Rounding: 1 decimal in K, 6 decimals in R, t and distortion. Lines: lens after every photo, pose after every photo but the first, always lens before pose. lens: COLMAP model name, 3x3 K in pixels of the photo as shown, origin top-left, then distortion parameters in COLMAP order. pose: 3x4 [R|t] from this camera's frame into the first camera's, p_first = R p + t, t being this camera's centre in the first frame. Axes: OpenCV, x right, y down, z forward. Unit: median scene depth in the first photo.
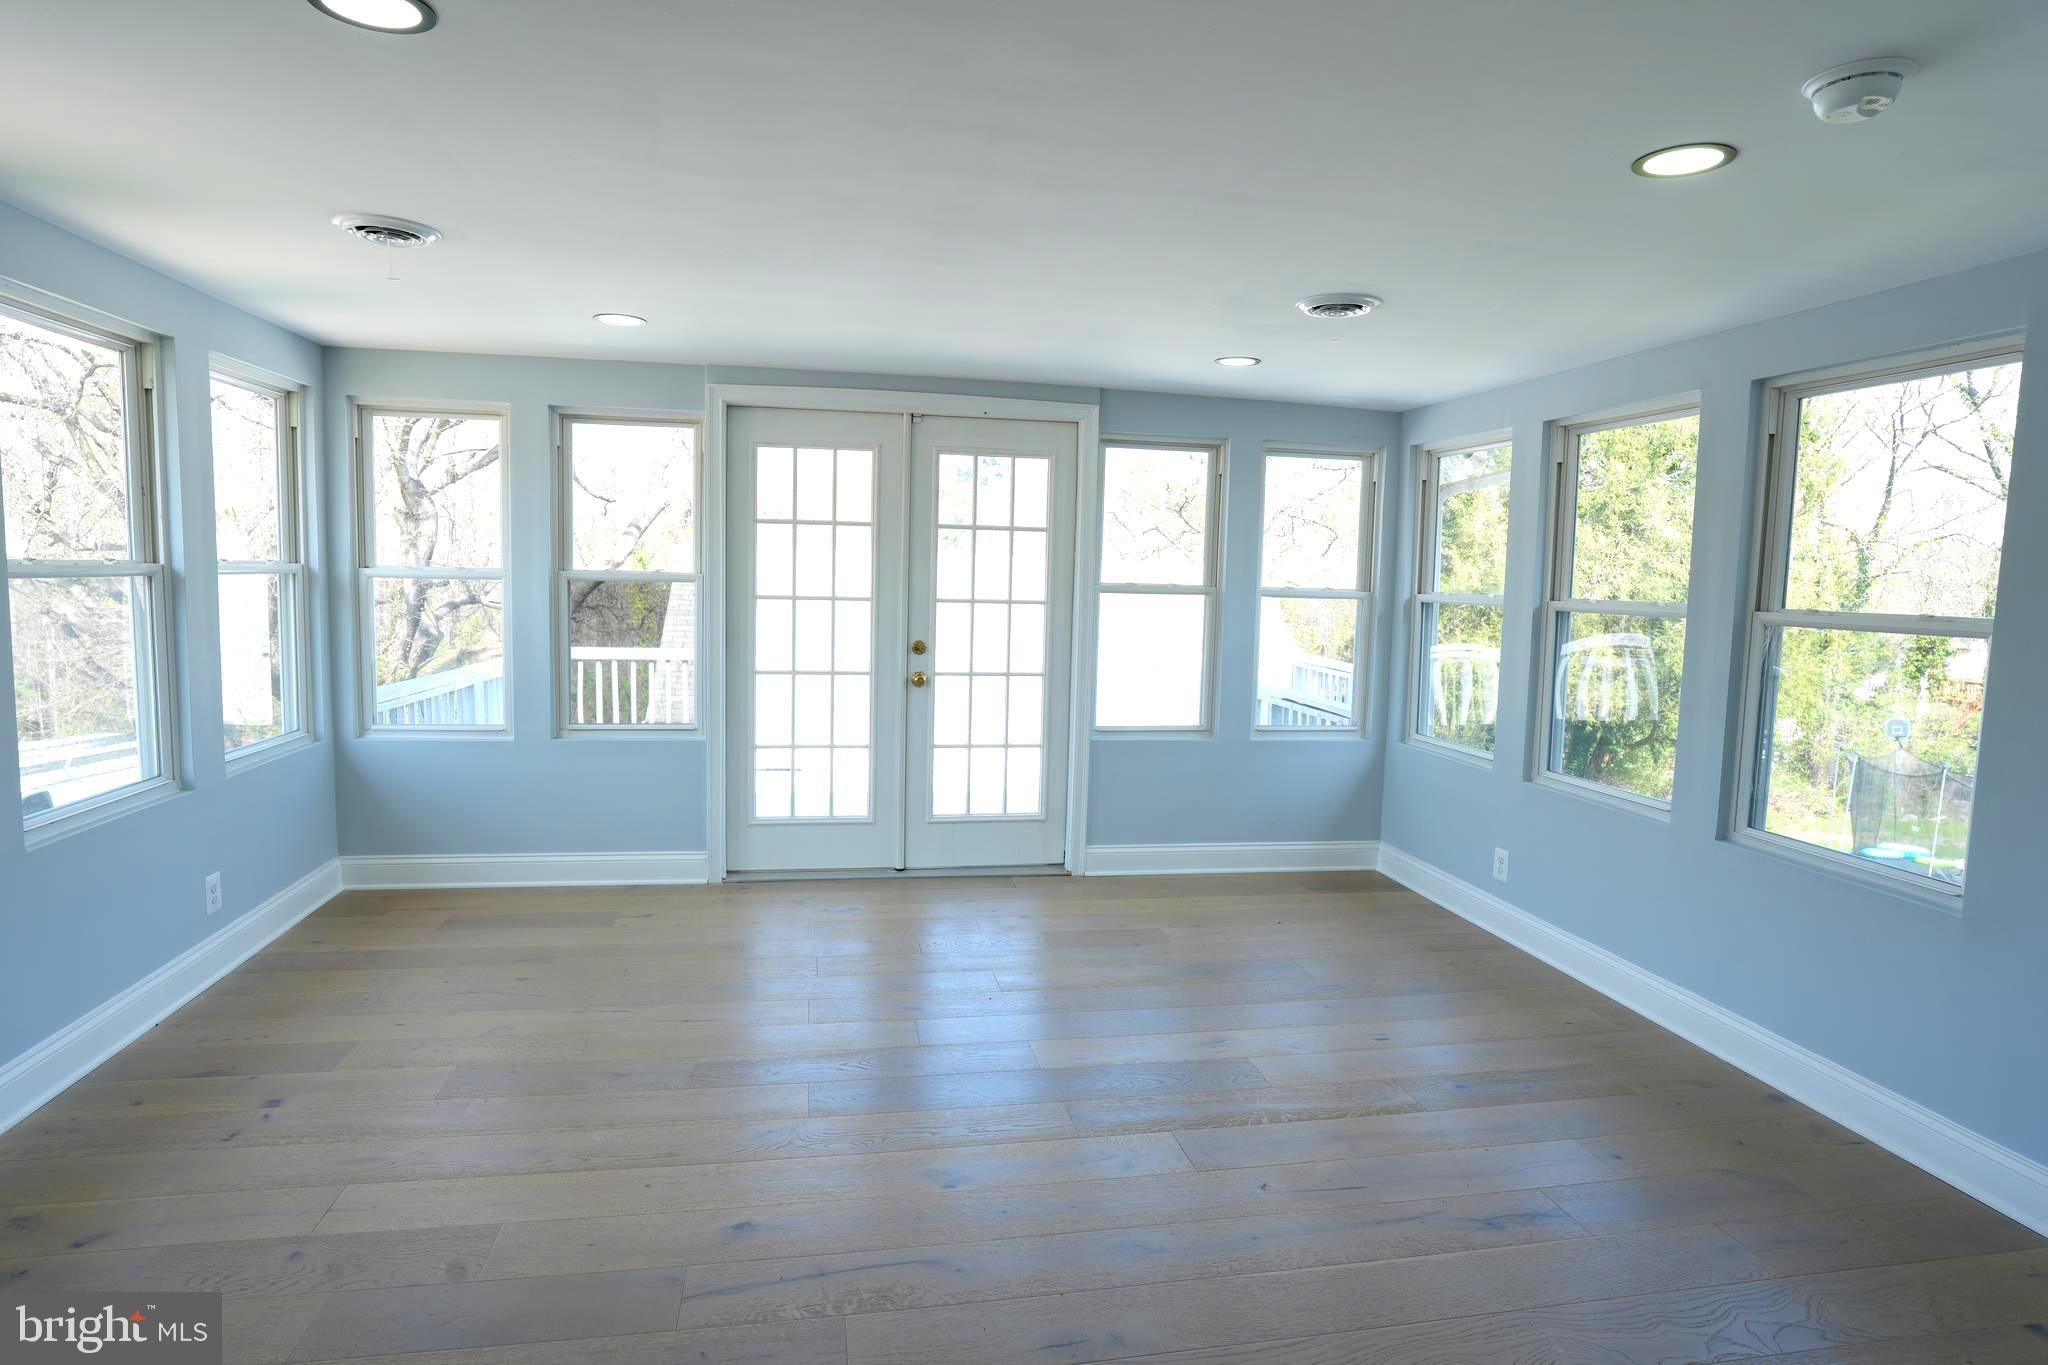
lens RADIAL K [[1113.7, 0, 1018.9], [0, 1113.7, 673.9], [0, 0, 1]] dist [-0.057955, 0.028667]
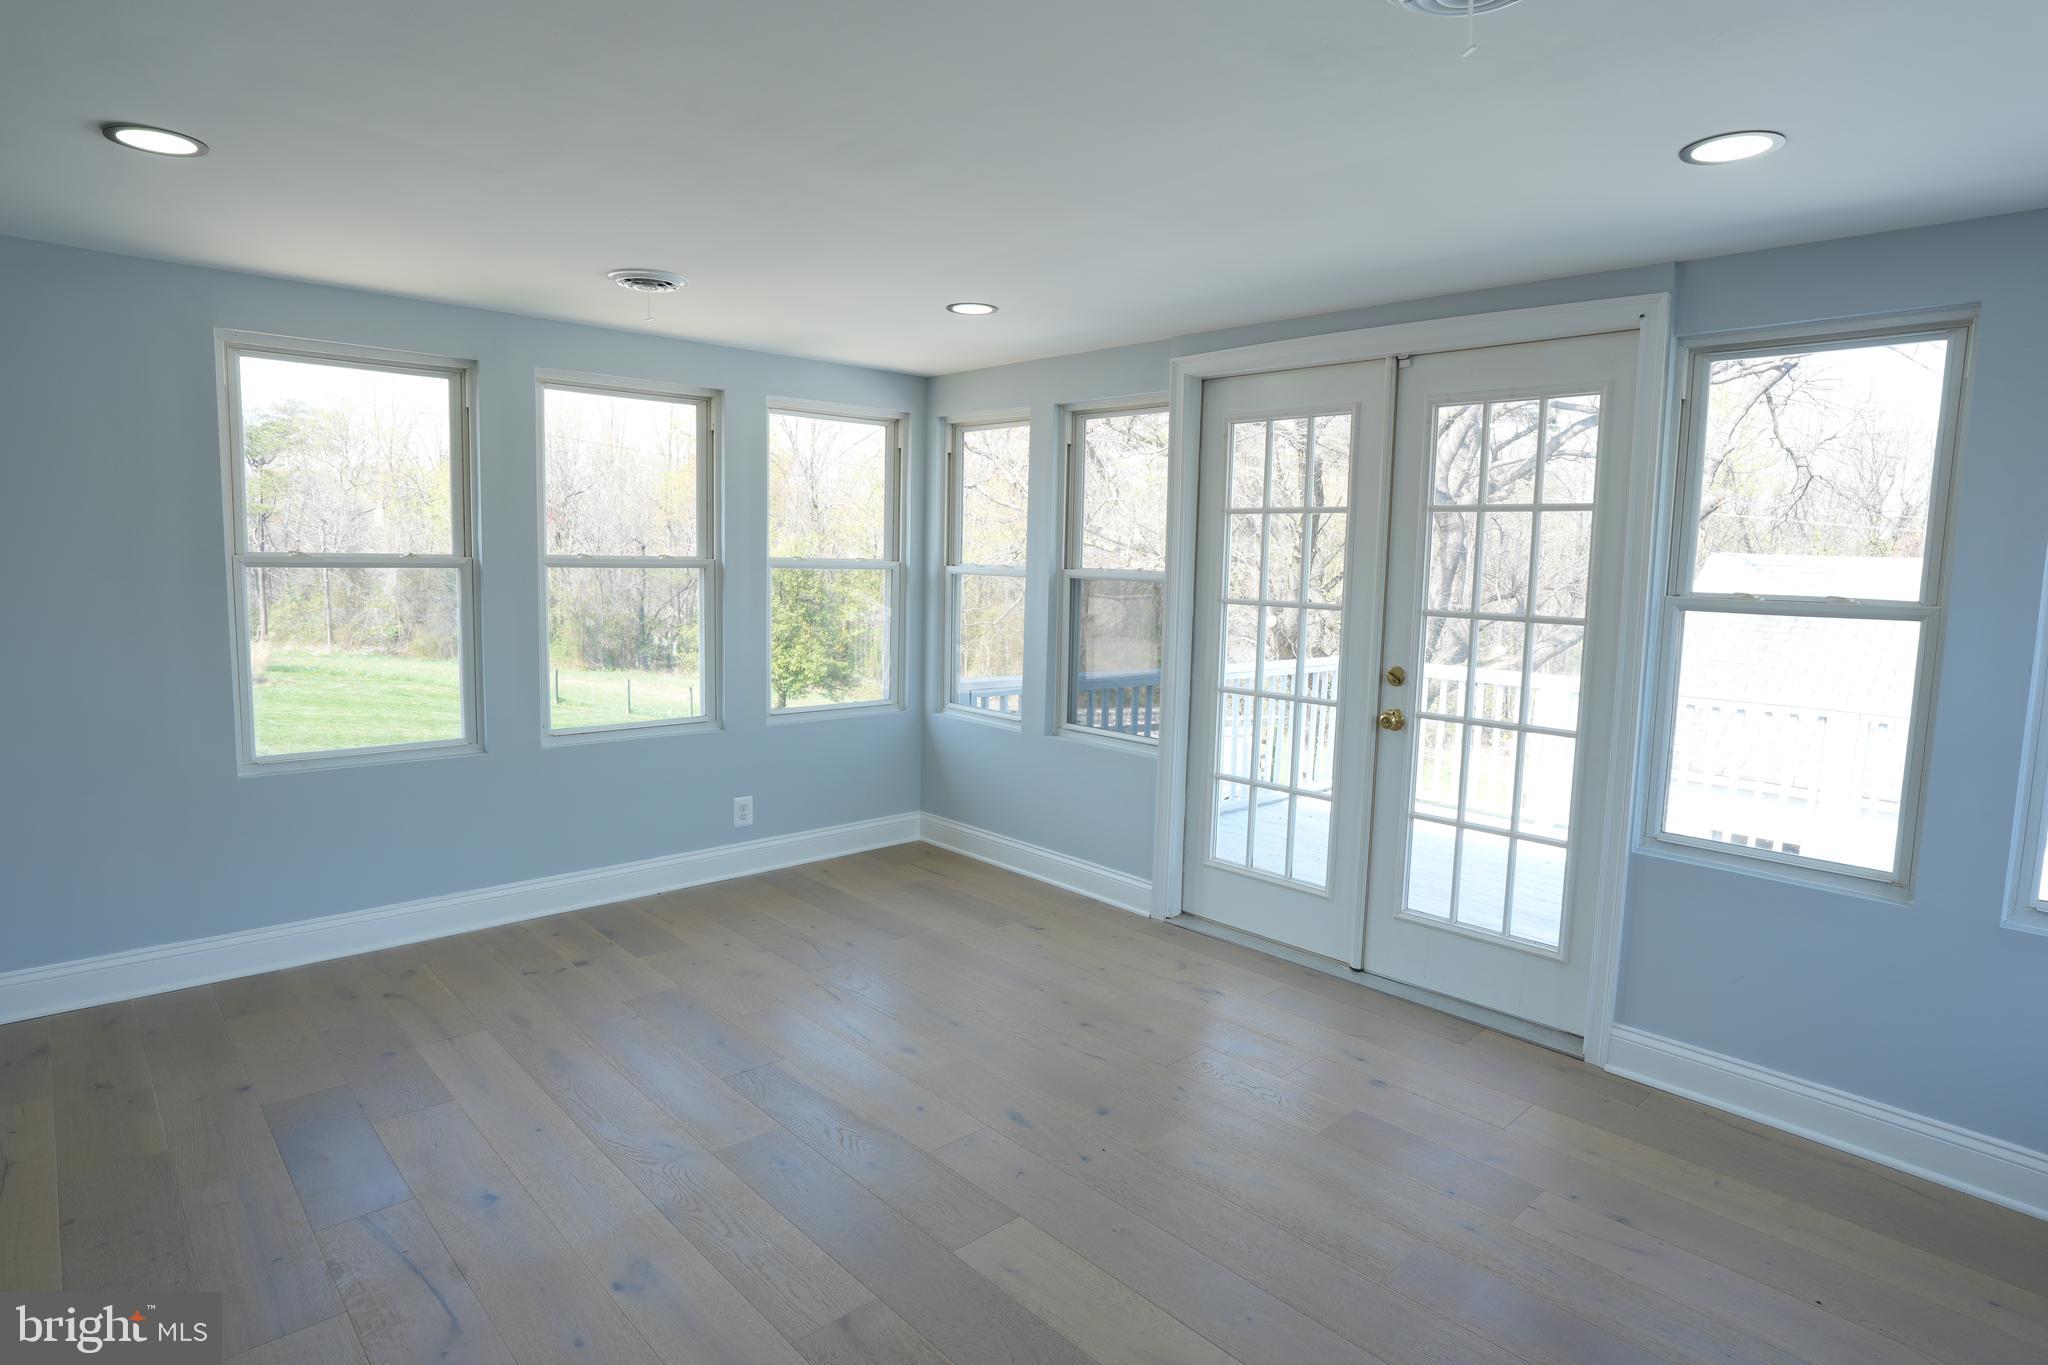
lens RADIAL K [[1113.7, 0, 1018.9], [0, 1113.7, 673.9], [0, 0, 1]] dist [-0.057955, 0.028667]
pose [[0.525399, 0.076540, -0.847406, 0.406229], [-0.090463, 0.995326, 0.033813, -0.028183], [0.846033, 0.058894, 0.529867, 0.418153]]
